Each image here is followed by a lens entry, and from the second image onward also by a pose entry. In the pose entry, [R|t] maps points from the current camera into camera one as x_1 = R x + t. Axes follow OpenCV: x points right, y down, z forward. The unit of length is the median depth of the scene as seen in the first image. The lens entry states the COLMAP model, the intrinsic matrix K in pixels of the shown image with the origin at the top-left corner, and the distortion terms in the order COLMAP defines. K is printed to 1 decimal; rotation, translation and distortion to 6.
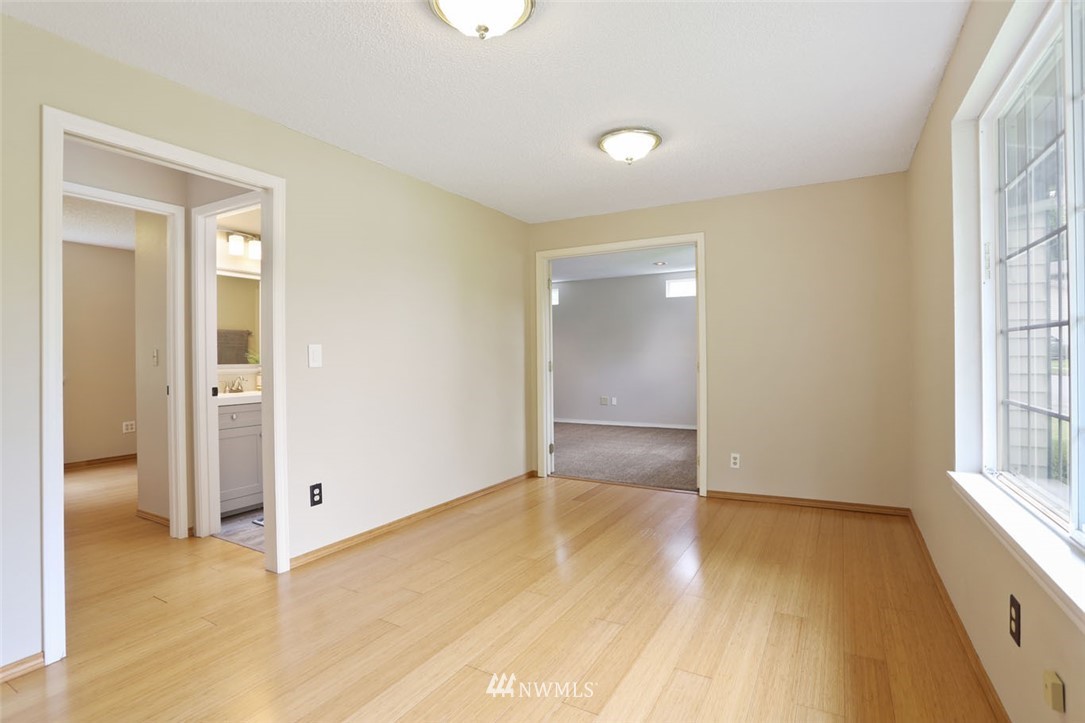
lens RADIAL K [[528.6, 0, 542.2], [0, 528.6, 357.1], [0, 0, 1]] dist [-0.072547, 0.029928]
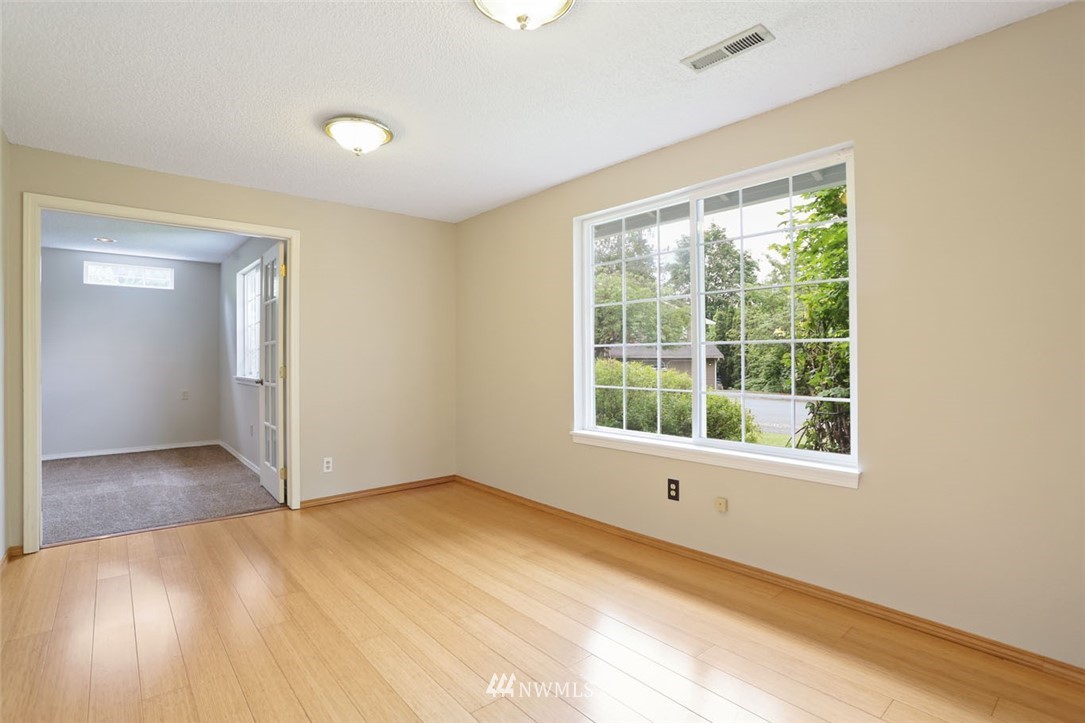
lens RADIAL K [[522.4, 0, 541.0], [0, 522.4, 357.6], [0, 0, 1]] dist [-0.068169, 0.022496]
pose [[0.346329, 0.008757, 0.938072, -0.578595], [0.001820, 0.999948, -0.010007, 0.003981], [-0.938111, 0.005173, 0.346295, 0.373559]]
